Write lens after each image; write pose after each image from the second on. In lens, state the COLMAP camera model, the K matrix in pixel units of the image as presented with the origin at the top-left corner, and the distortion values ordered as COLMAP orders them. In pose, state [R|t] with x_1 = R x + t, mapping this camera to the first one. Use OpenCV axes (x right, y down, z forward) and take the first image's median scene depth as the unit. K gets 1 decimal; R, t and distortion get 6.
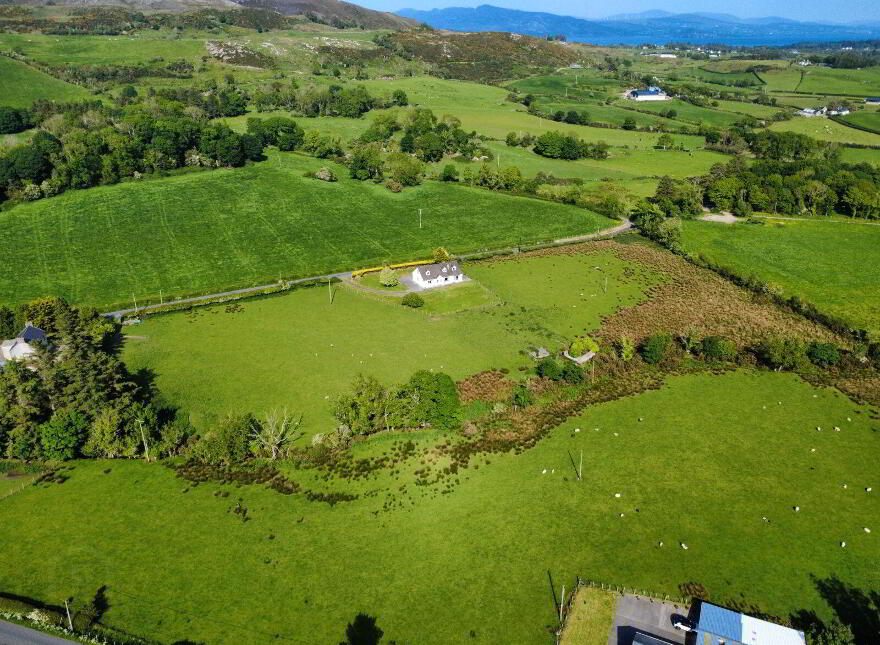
lens RADIAL K [[669.6, 0, 454.2], [0, 669.6, 321.8], [0, 0, 1]] dist [0.001071, -0.006322]
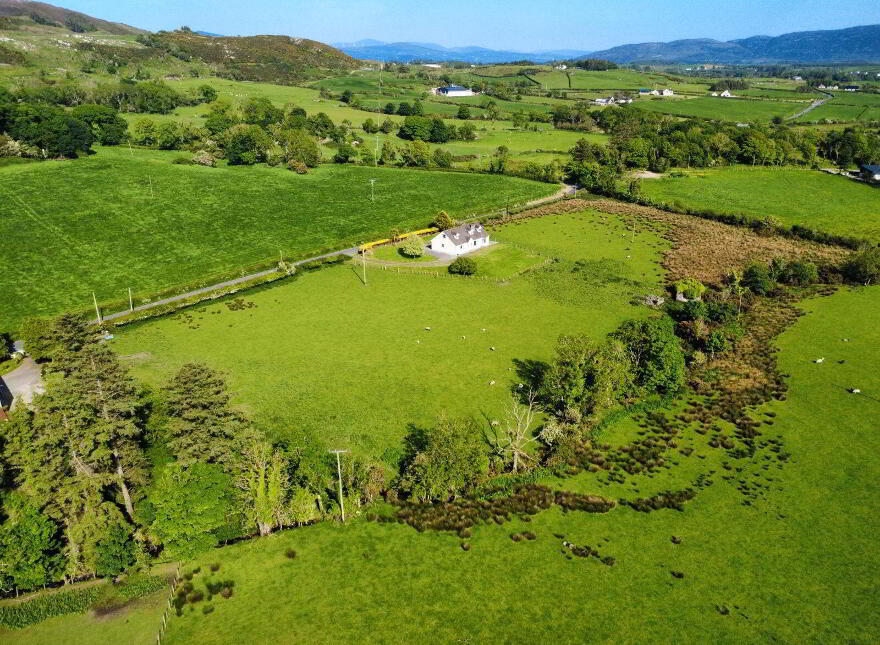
lens RADIAL K [[669.6, 0, 454.2], [0, 669.6, 321.8], [0, 0, 1]] dist [0.001071, -0.006322]
pose [[0.925047, -0.140656, 0.352852, -0.245271], [0.154138, 0.987996, -0.010253, 0.026124], [-0.347174, 0.063872, 0.935623, 0.183282]]
